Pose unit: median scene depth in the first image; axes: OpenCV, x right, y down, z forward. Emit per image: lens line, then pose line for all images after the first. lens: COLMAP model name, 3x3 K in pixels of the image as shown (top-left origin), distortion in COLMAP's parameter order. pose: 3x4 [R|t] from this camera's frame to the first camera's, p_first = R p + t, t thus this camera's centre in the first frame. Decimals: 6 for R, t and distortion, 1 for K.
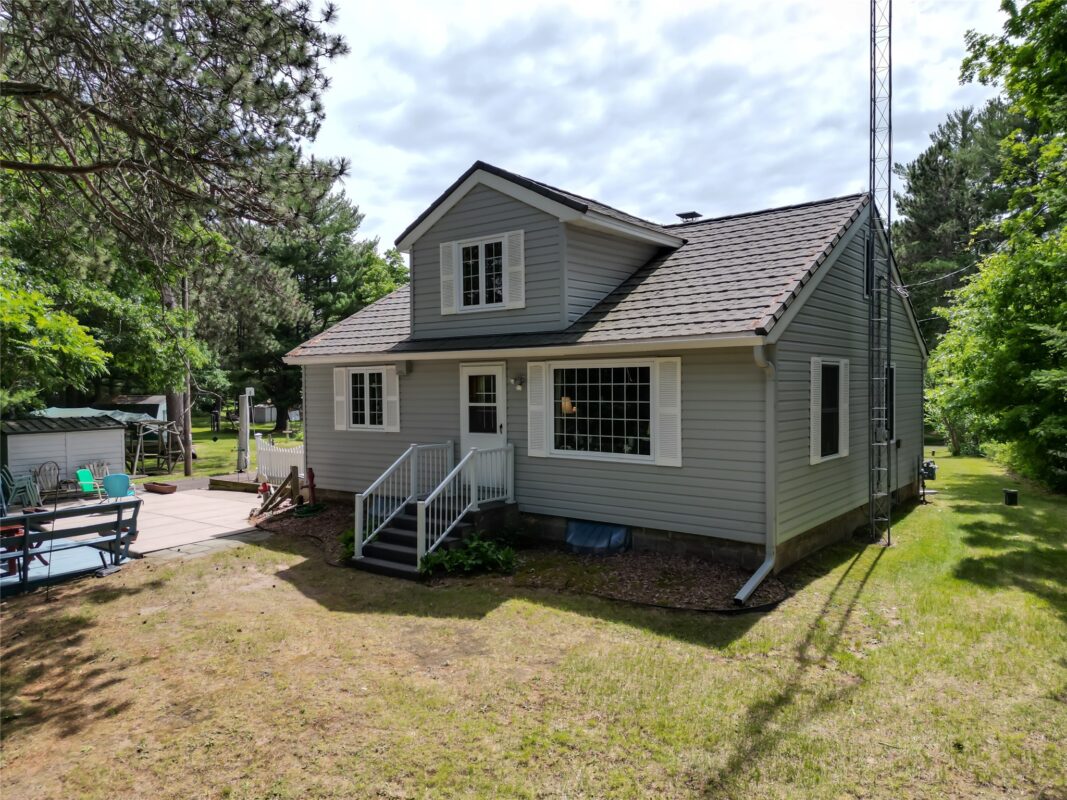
lens RADIAL K [[744.6, 0, 533.6], [0, 744.6, 402.1], [0, 0, 1]] dist [0.086218, -0.084999]
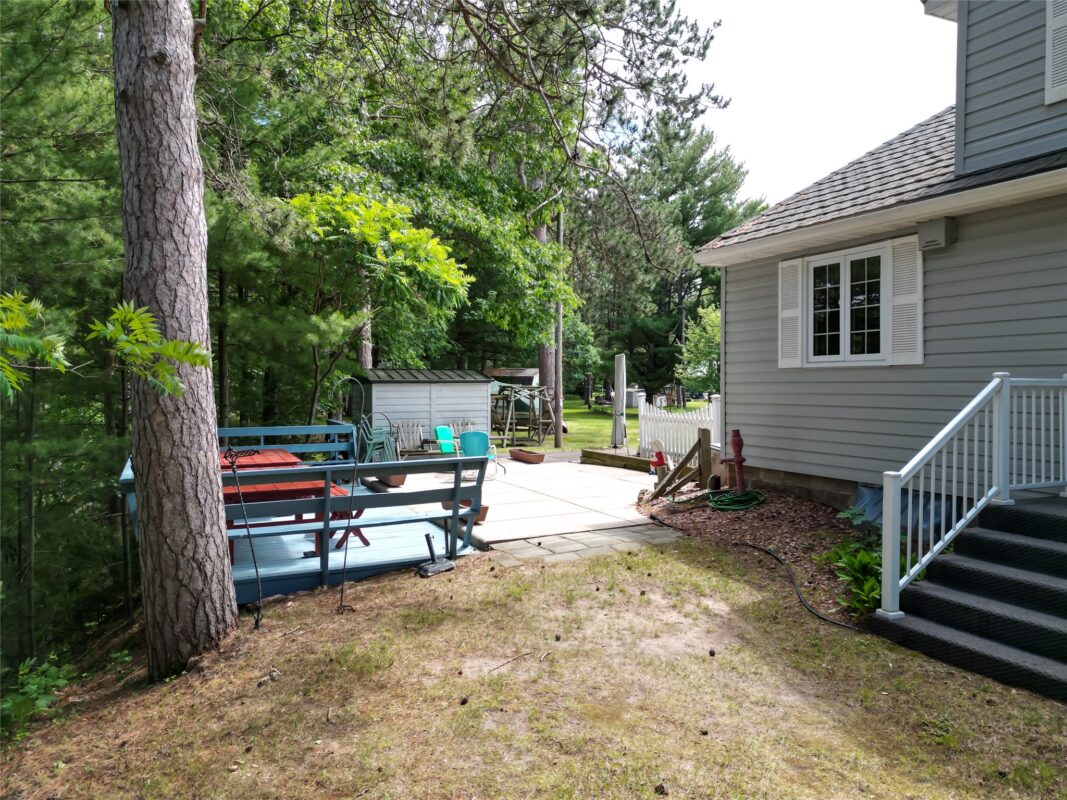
lens RADIAL K [[753.3, 0, 531.7], [0, 753.3, 399.4], [0, 0, 1]] dist [0.088510, -0.089944]
pose [[0.891886, 0.022516, -0.451699, -0.206953], [-0.021755, 0.999740, 0.006879, 0.076394], [0.451736, 0.003692, 0.892144, 0.466095]]
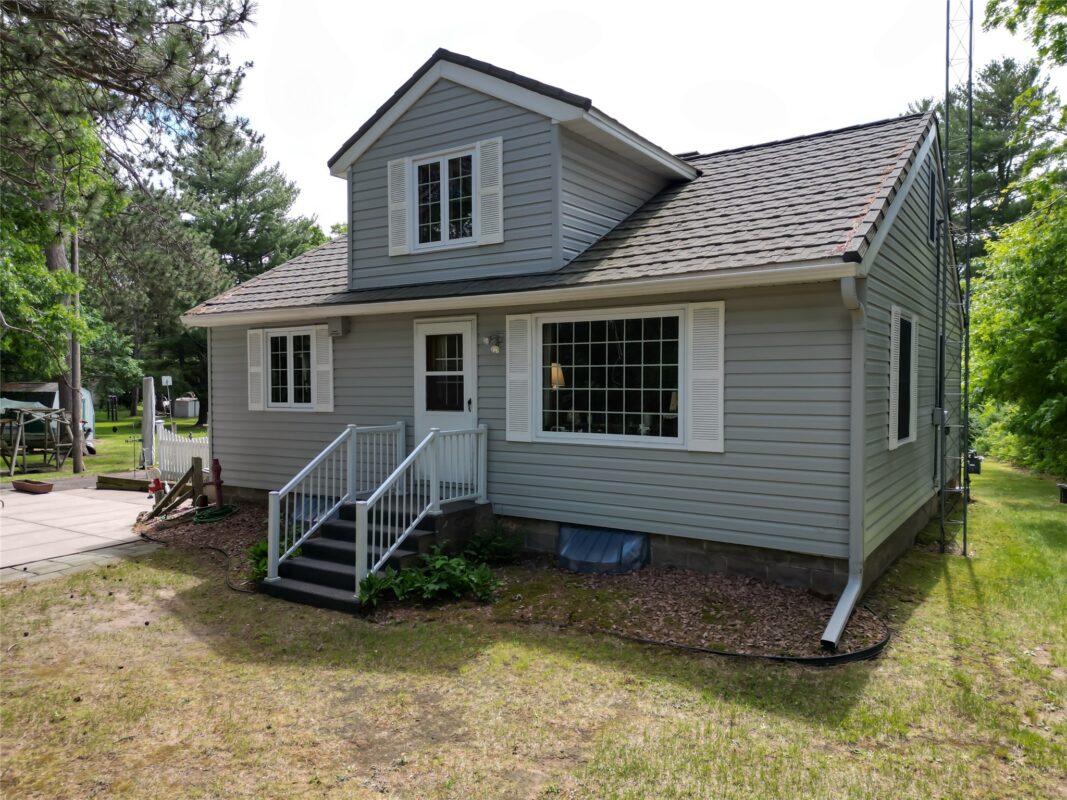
lens RADIAL K [[760.4, 0, 529.6], [0, 760.4, 403.2], [0, 0, 1]] dist [0.070858, -0.061486]
pose [[0.997724, 0.005143, 0.067239, -0.035421], [-0.005307, 0.999983, 0.002269, 0.032627], [-0.067226, -0.002621, 0.997734, 0.231755]]
